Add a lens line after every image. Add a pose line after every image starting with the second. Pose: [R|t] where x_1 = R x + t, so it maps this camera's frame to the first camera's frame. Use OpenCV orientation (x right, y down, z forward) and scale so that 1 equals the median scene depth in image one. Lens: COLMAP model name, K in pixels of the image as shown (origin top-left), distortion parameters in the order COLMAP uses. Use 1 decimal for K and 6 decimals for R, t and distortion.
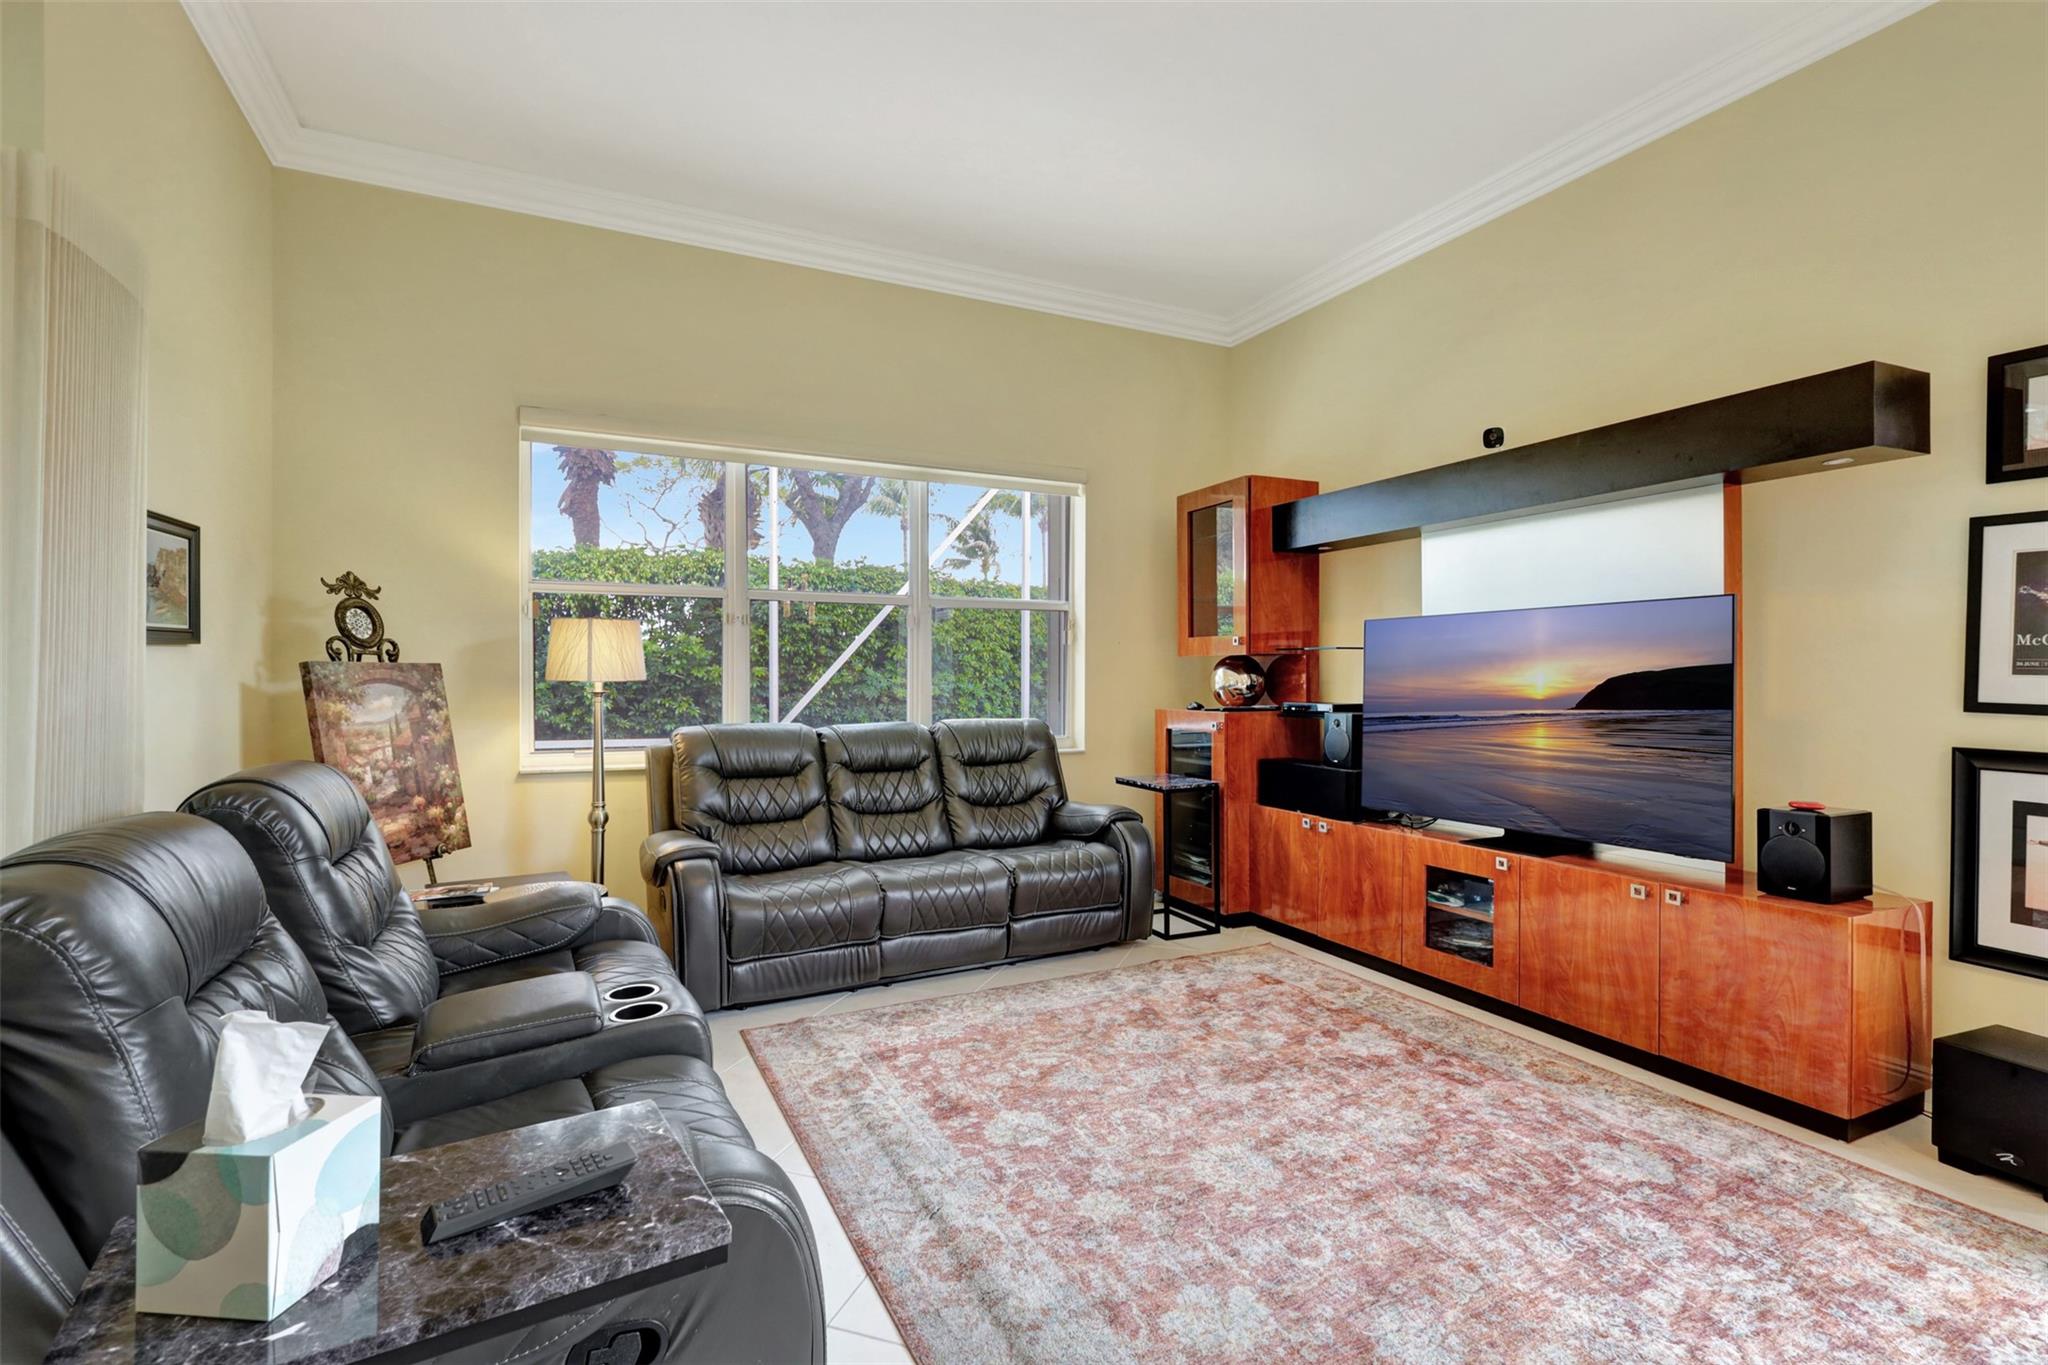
lens RADIAL K [[948.0, 0, 1028.0], [0, 948.0, 678.5], [0, 0, 1]] dist [-0.001623, 0.001879]
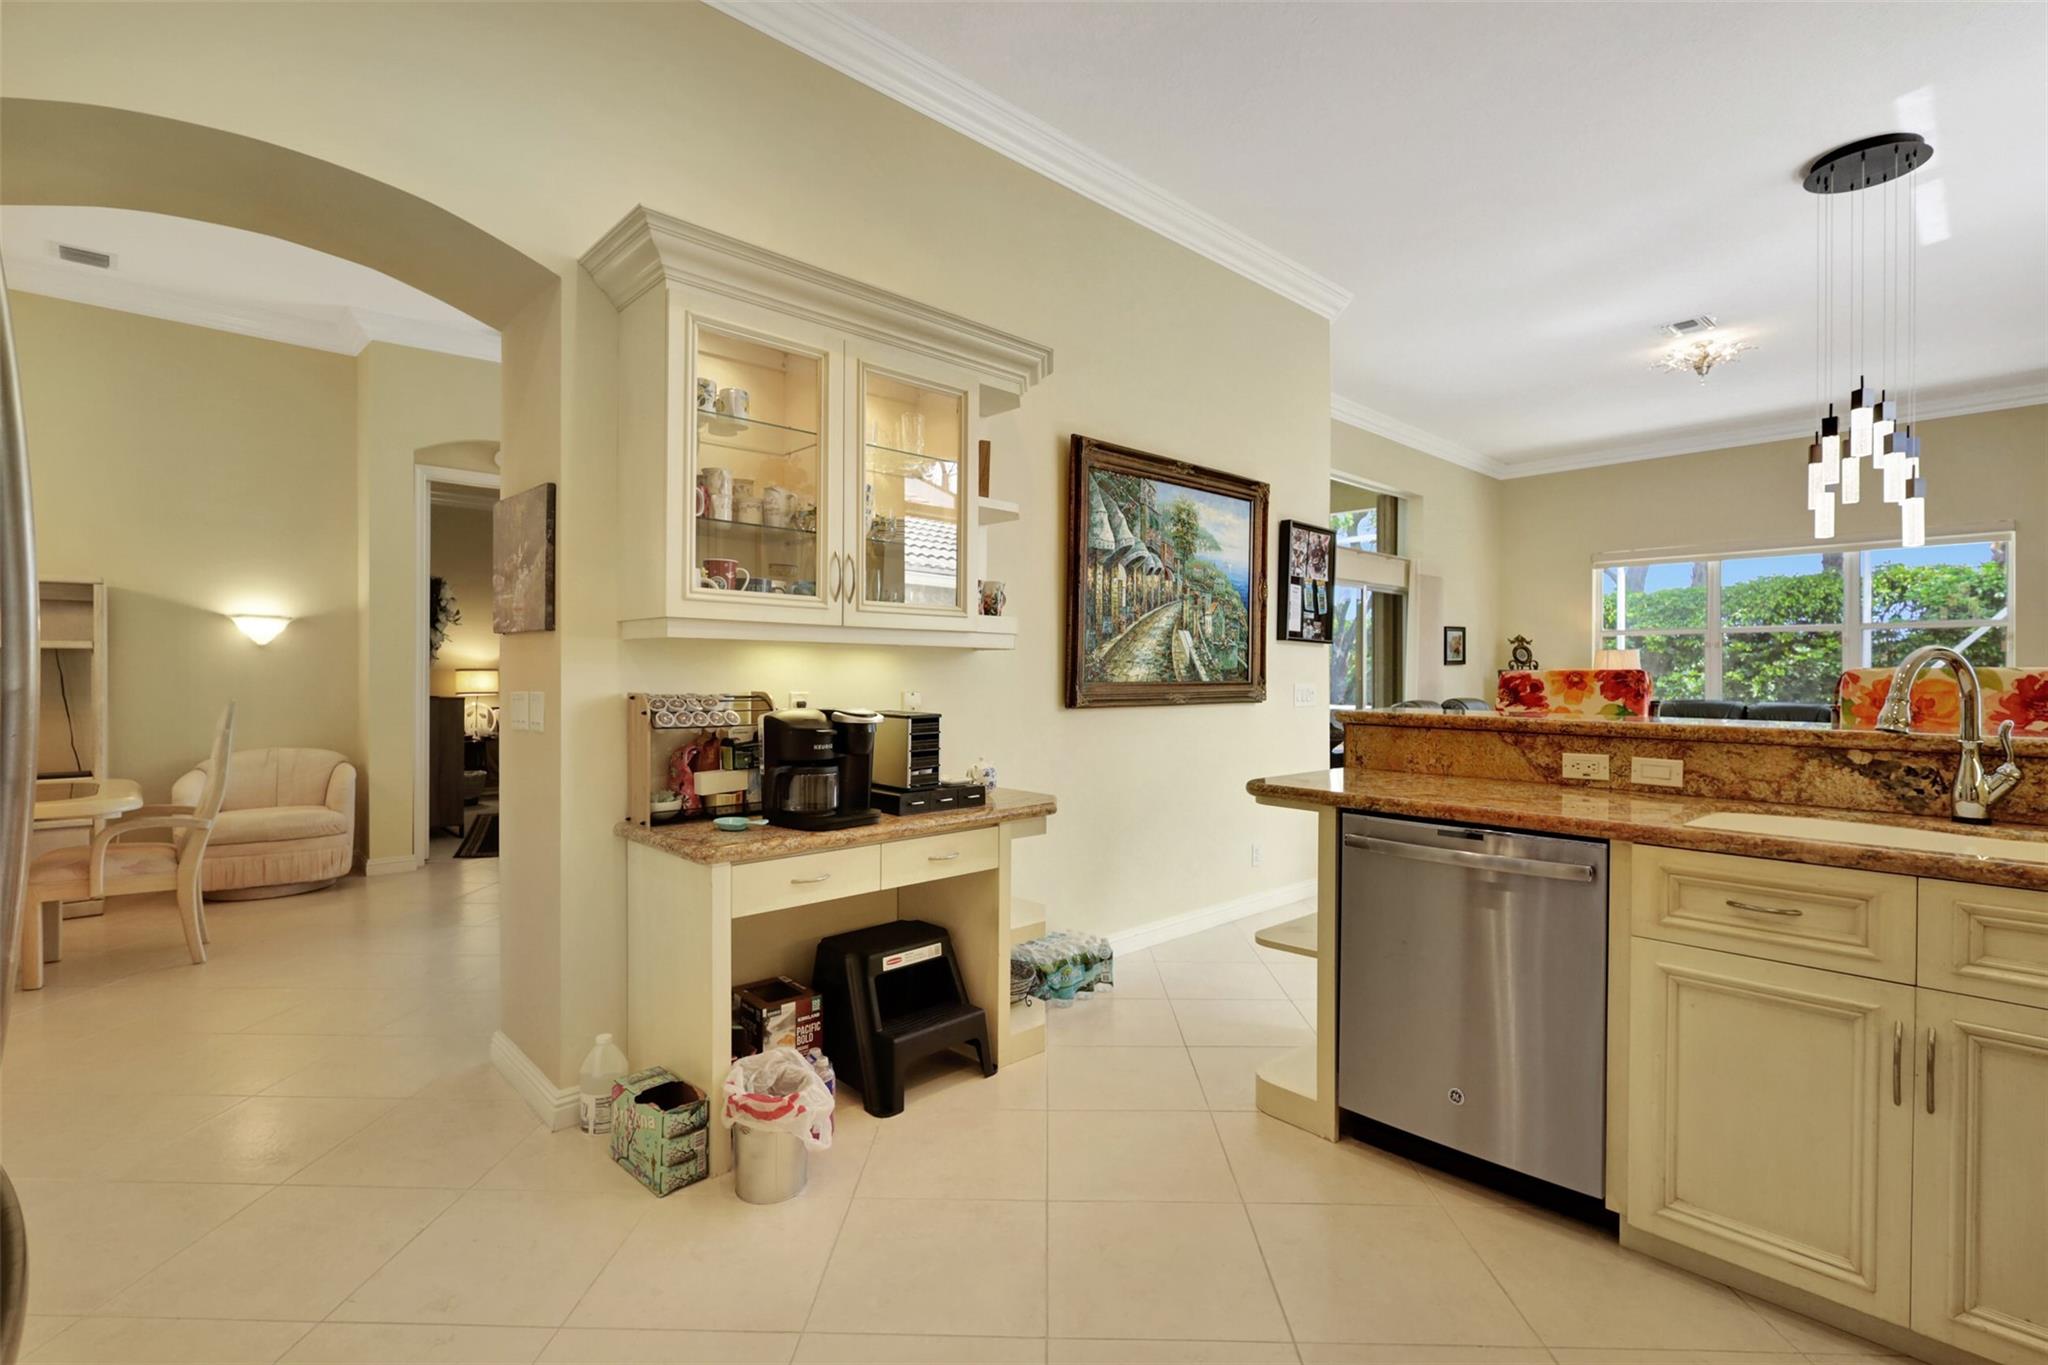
lens RADIAL K [[948.0, 0, 1022.2], [0, 948.0, 678.5], [0, 0, 1]] dist [-0.001623, 0.001879]
pose [[0.300785, 0.002241, -0.953689, 1.311455], [-0.004565, 0.999989, 0.000910, 0.010571], [0.953681, 0.004080, 0.300792, -1.048221]]
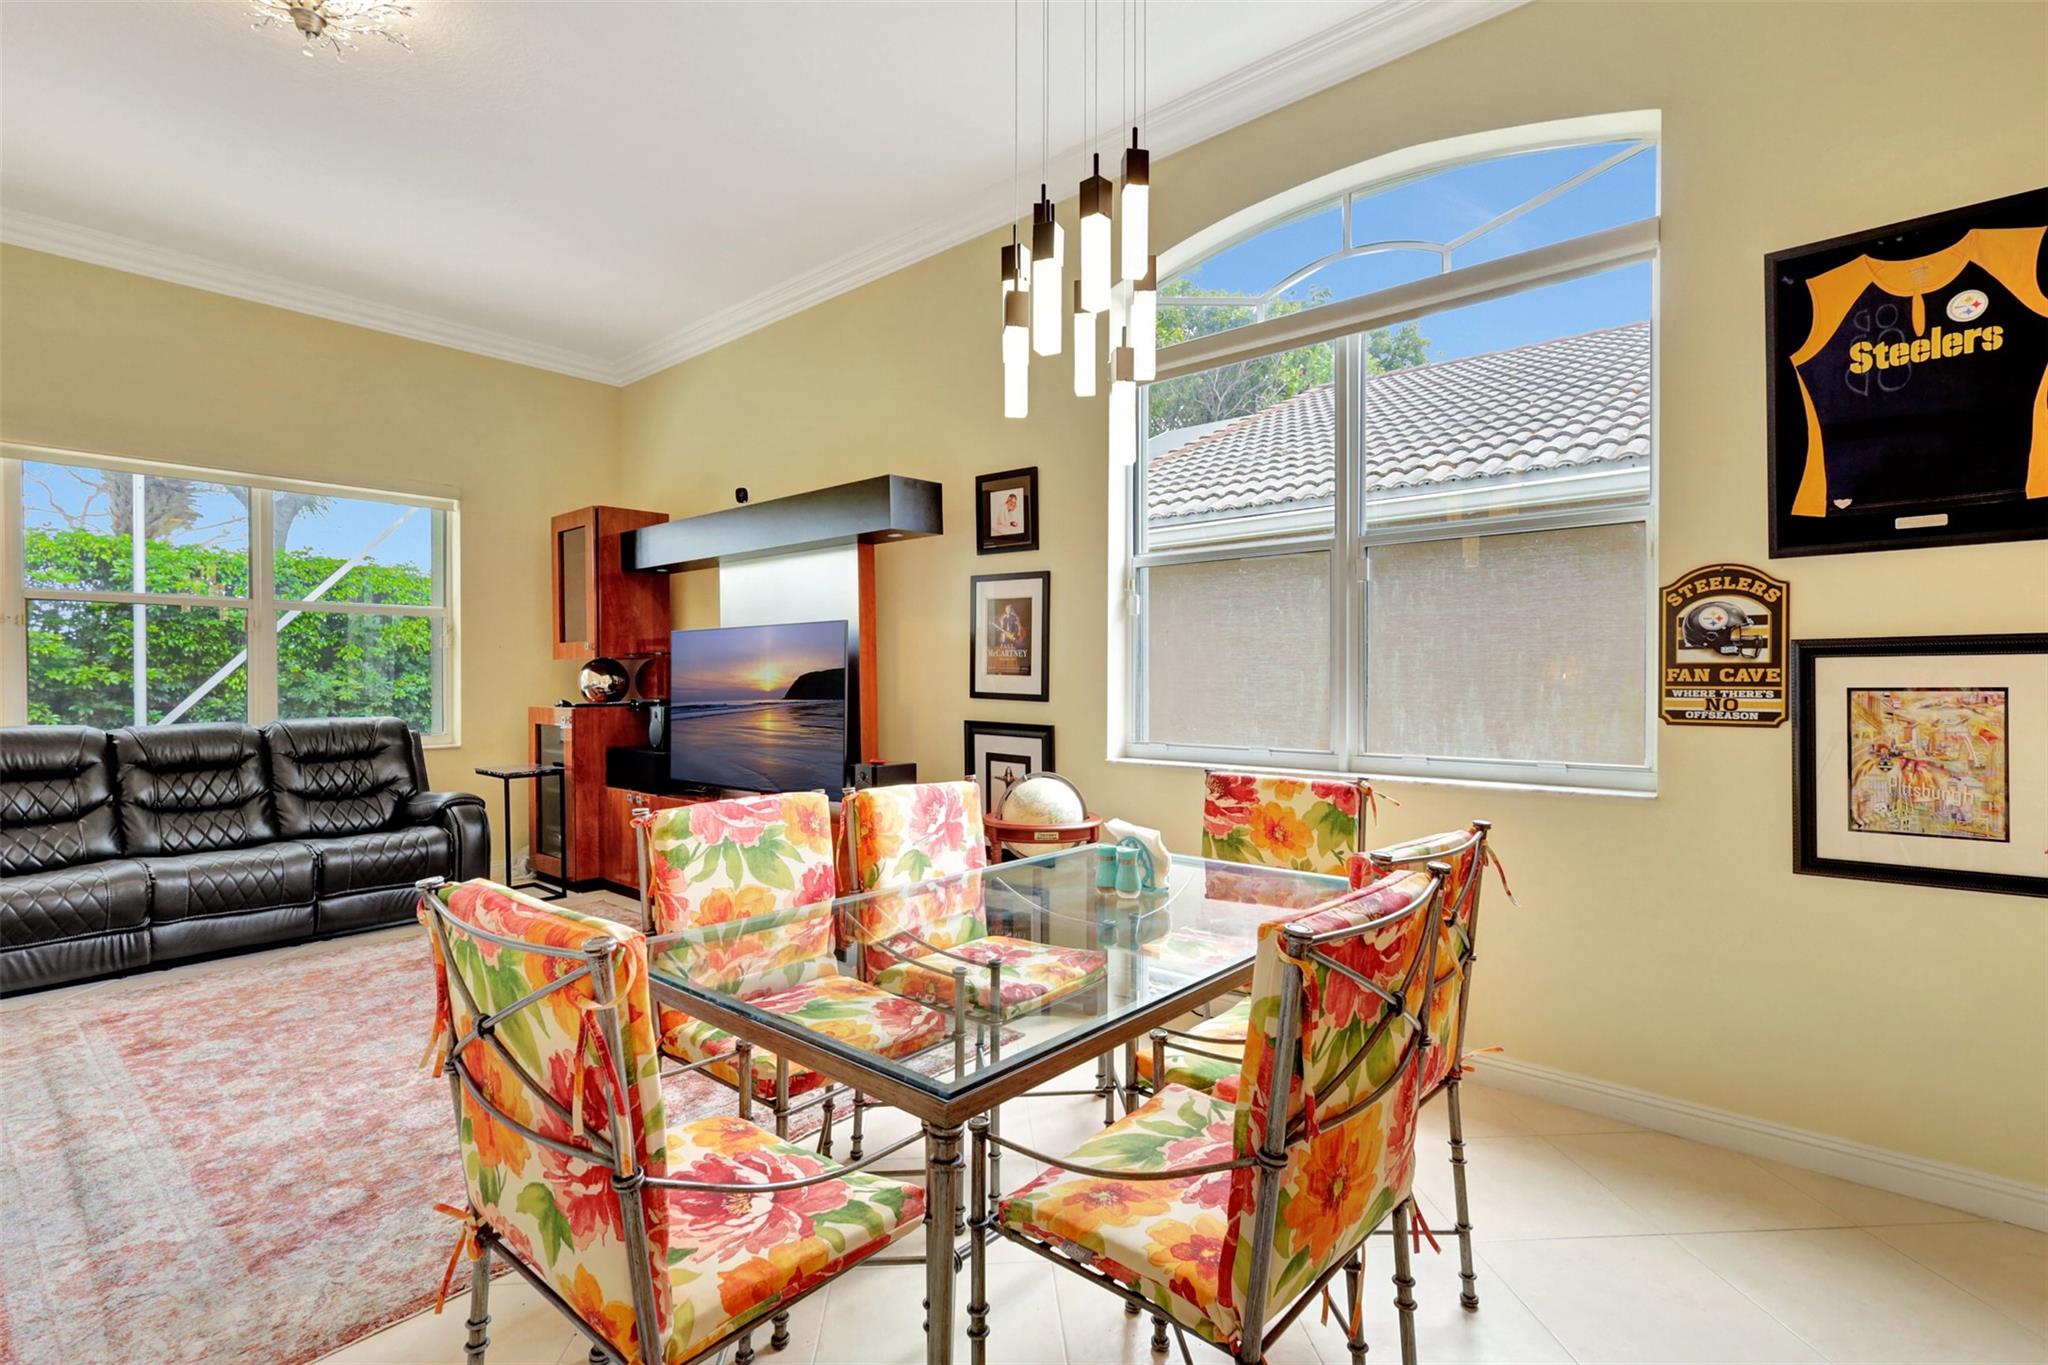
lens RADIAL K [[948.0, 0, 1027.5], [0, 948.0, 681.3], [0, 0, 1]] dist [-0.001623, 0.001879]
pose [[0.920000, -0.004951, 0.391887, 0.334061], [0.004290, 0.999988, 0.002562, 0.002861], [-0.391895, -0.000675, 0.920010, -0.364067]]
